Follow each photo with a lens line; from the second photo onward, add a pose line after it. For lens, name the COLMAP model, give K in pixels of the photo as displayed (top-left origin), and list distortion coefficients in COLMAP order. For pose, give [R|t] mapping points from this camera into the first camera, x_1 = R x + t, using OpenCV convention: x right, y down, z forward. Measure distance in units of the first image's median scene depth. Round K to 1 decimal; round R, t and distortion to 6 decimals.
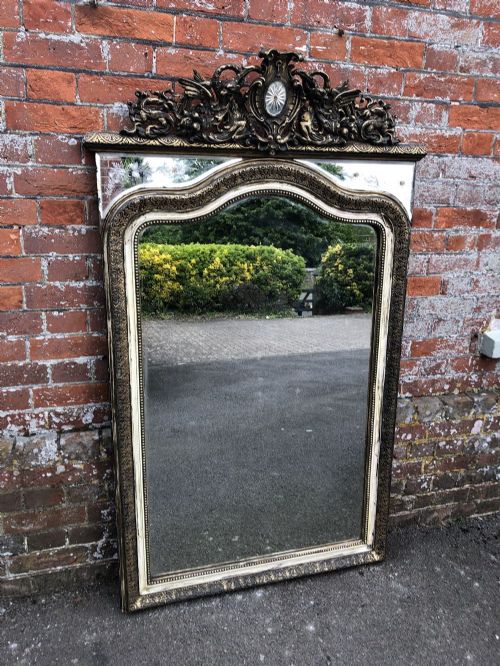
lens RADIAL K [[493.2, 0, 262.8], [0, 493.2, 342.9], [0, 0, 1]] dist [0.015210, 0.004093]
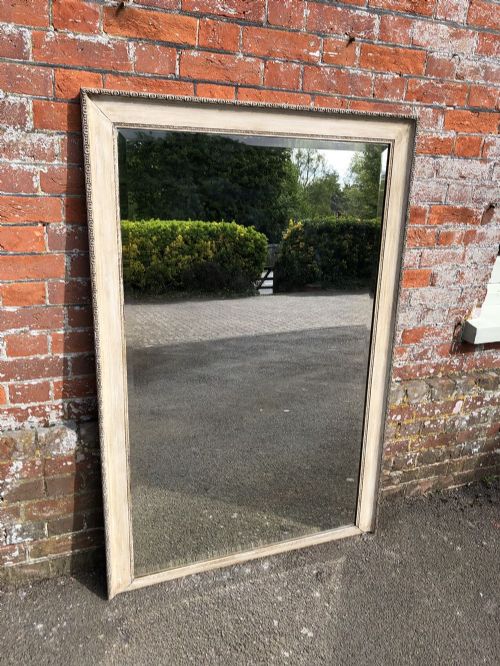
lens RADIAL K [[493.2, 0, 251.7], [0, 493.2, 340.1], [0, 0, 1]] dist [0.015210, 0.004093]
pose [[0.996589, -0.009575, 0.081972, -0.127454], [0.006117, 0.999085, 0.042326, -0.030870], [-0.082303, -0.041680, 0.995735, -0.048300]]
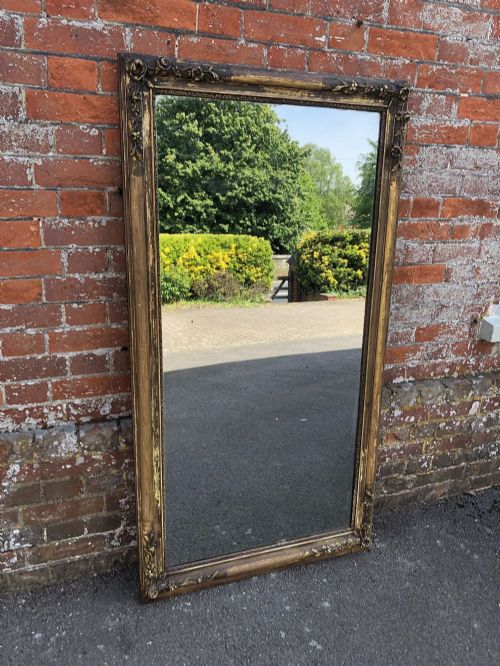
lens RADIAL K [[493.2, 0, 255.0], [0, 493.2, 338.0], [0, 0, 1]] dist [0.015210, 0.004093]
pose [[0.998195, -0.012582, 0.058726, -0.105227], [0.010474, 0.999294, 0.036072, -0.024193], [-0.059138, -0.035392, 0.997622, -0.010431]]
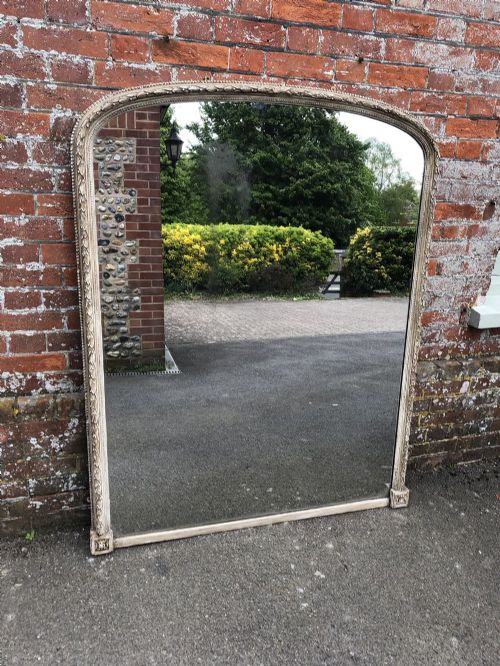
lens RADIAL K [[493.2, 0, 260.7], [0, 493.2, 338.2], [0, 0, 1]] dist [0.015210, 0.004093]
pose [[0.999631, 0.000703, 0.027142, -0.107279], [-0.001421, 0.999649, 0.026438, 0.025751], [-0.027114, -0.026467, 0.999282, -0.205642]]
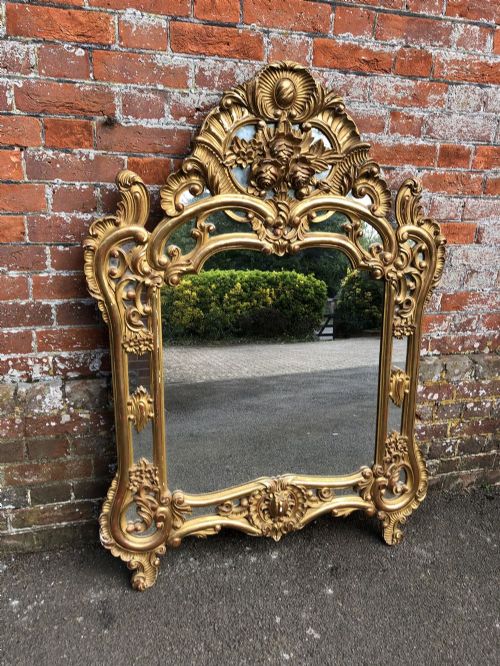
lens RADIAL K [[493.2, 0, 269.5], [0, 493.2, 339.9], [0, 0, 1]] dist [0.015210, 0.004093]
pose [[0.999814, 0.018576, -0.005131, -0.020370], [-0.018414, 0.999379, 0.030053, 0.068075], [0.005686, -0.029953, 0.999535, 0.068672]]
